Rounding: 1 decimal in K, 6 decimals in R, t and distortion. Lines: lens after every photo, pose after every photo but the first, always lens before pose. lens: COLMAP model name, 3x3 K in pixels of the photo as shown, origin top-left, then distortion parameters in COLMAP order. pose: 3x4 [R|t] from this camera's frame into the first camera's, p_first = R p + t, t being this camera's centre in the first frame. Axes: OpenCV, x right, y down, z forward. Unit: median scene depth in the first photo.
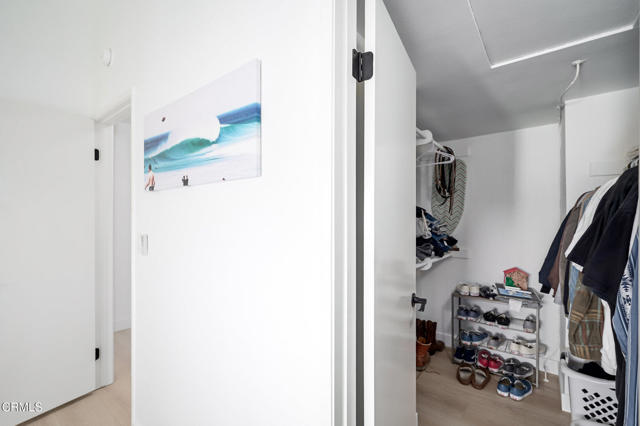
lens RADIAL K [[286.8, 0, 320.0], [0, 286.8, 212.7], [0, 0, 1]] dist [-0.000518, -0.000752]
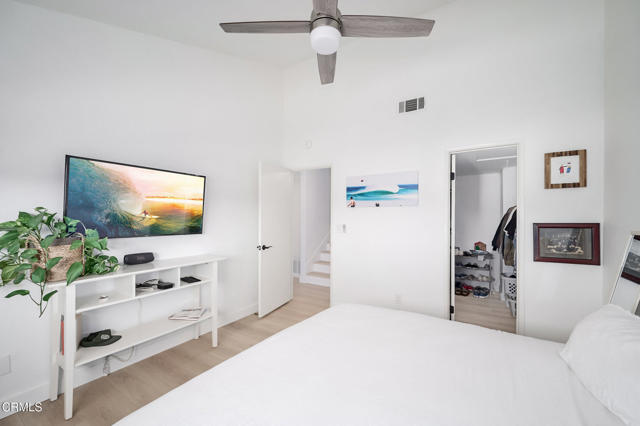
lens RADIAL K [[267.0, 0, 321.0], [0, 267.0, 216.3], [0, 0, 1]] dist [0.041726, 0.000399]
pose [[0.992514, -0.000804, 0.122129, -0.854632], [-0.000210, 0.999966, 0.008295, -0.012854], [-0.122131, -0.008259, 0.992480, -0.985110]]
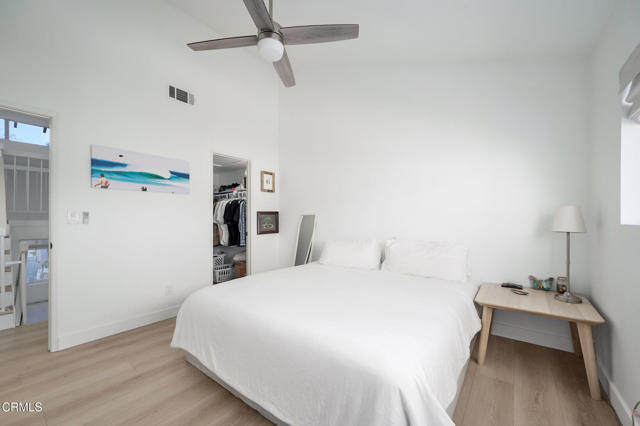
lens RADIAL K [[267.0, 0, 321.9], [0, 267.0, 215.7], [0, 0, 1]] dist [0.041726, 0.000399]
pose [[-0.043449, 0.008901, 0.999016, -1.790574], [-0.008487, 0.999921, -0.009278, 0.076725], [-0.999020, -0.008881, -0.043370, -0.251185]]
